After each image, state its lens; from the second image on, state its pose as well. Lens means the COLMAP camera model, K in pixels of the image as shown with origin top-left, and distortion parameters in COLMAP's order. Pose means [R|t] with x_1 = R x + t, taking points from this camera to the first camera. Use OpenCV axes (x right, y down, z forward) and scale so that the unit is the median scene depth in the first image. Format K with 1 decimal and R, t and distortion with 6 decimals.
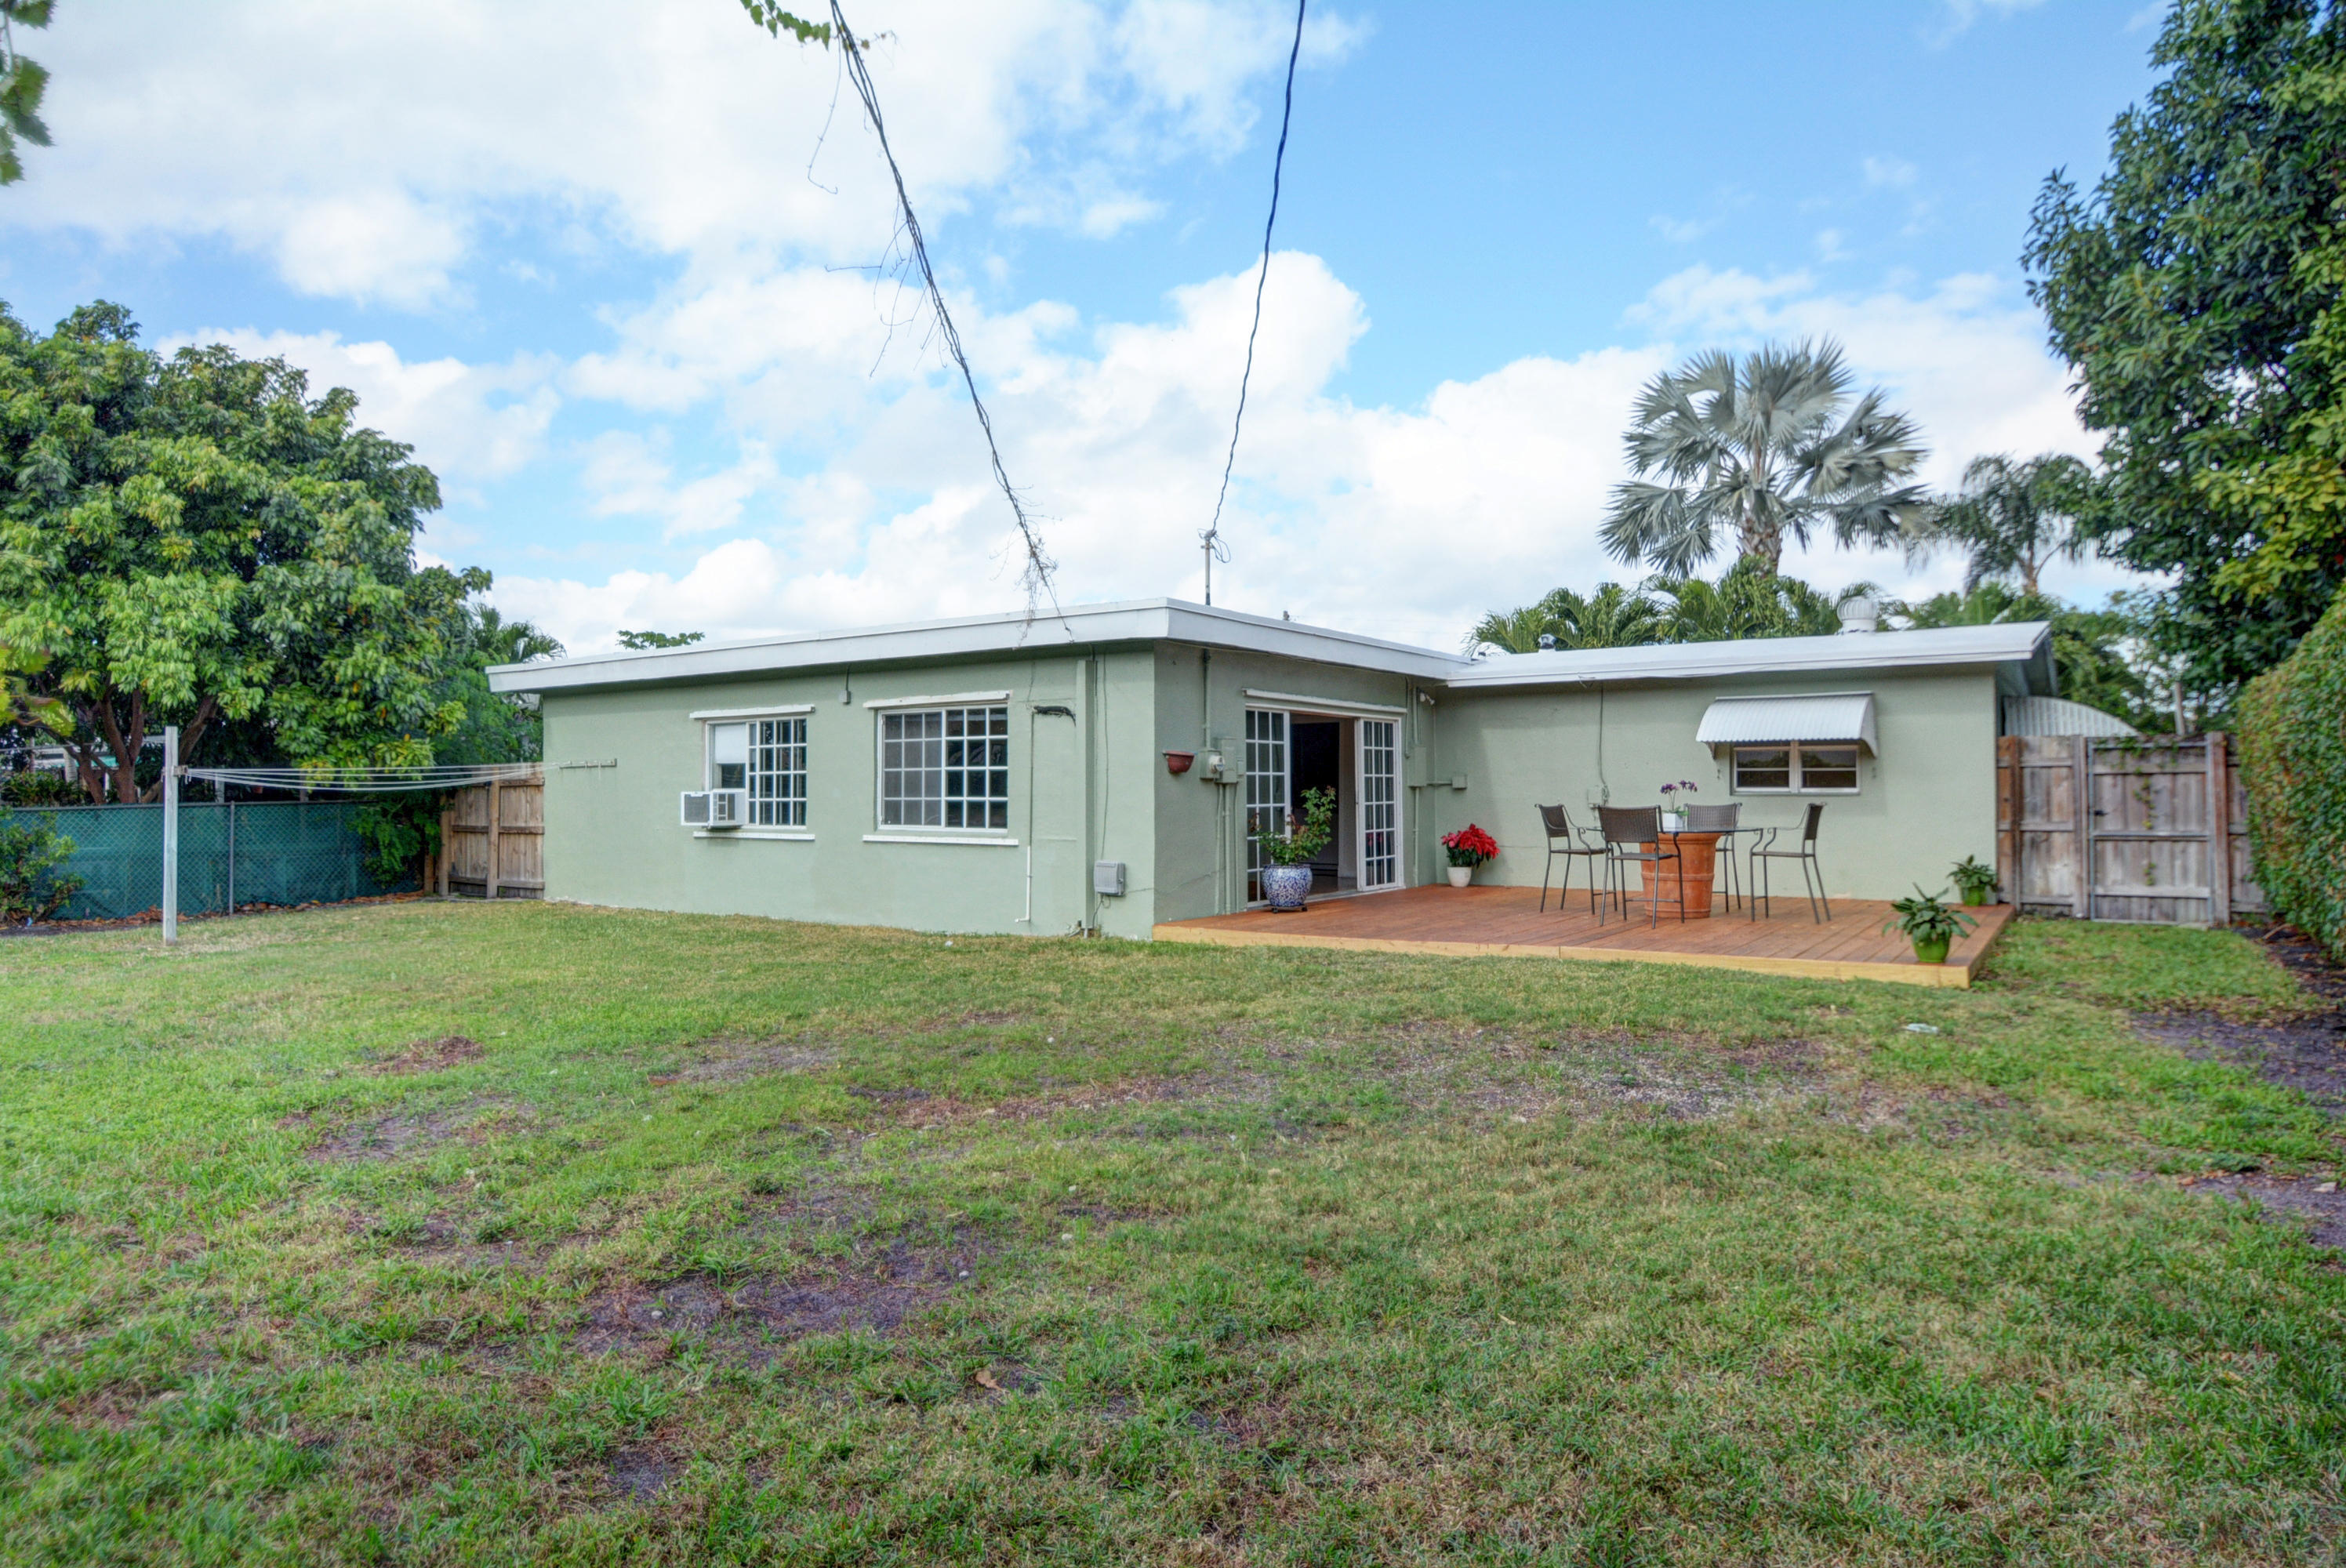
lens RADIAL K [[1345.5, 0, 1169.9], [0, 1345.5, 770.2], [0, 0, 1]] dist [0.000545, -0.021179]
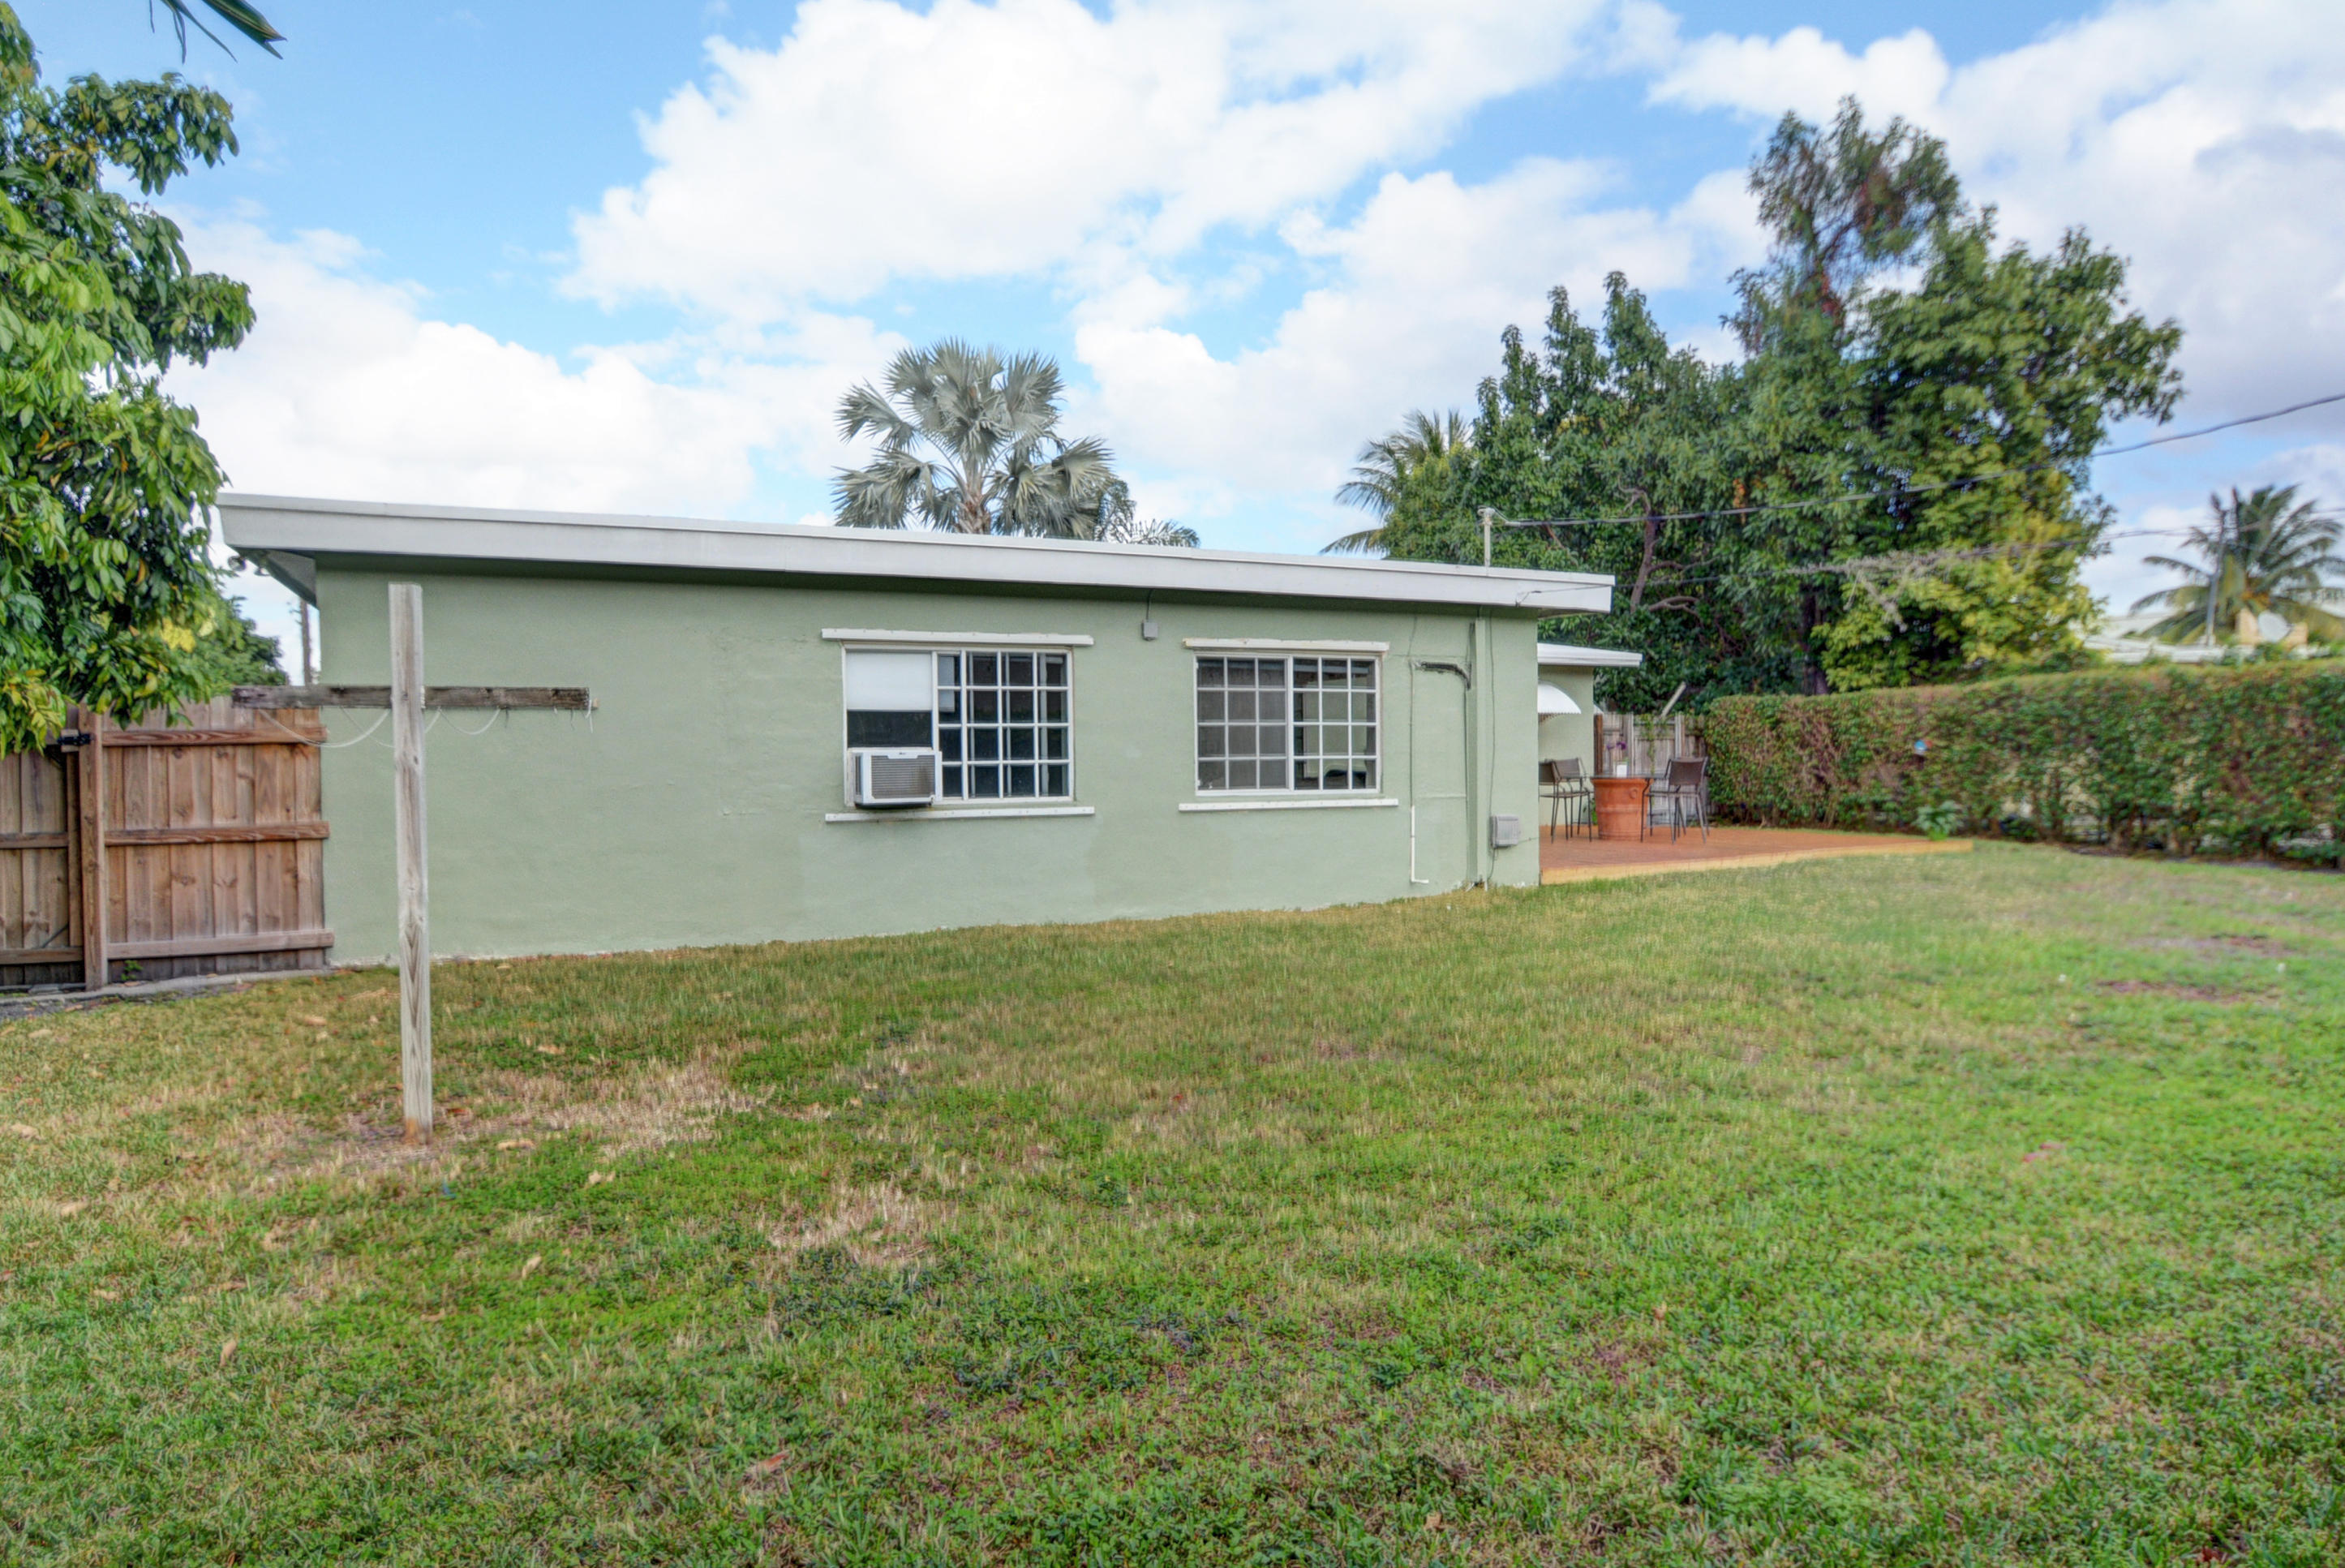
lens RADIAL K [[1345.0, 0, 1169.4], [0, 1345.0, 770.2], [0, 0, 1]] dist [0.000545, -0.021179]
pose [[0.512742, -0.010480, 0.858479, -0.946751], [-0.004416, 0.999880, 0.014844, 0.016321], [-0.858531, -0.011402, 0.512634, 0.601695]]
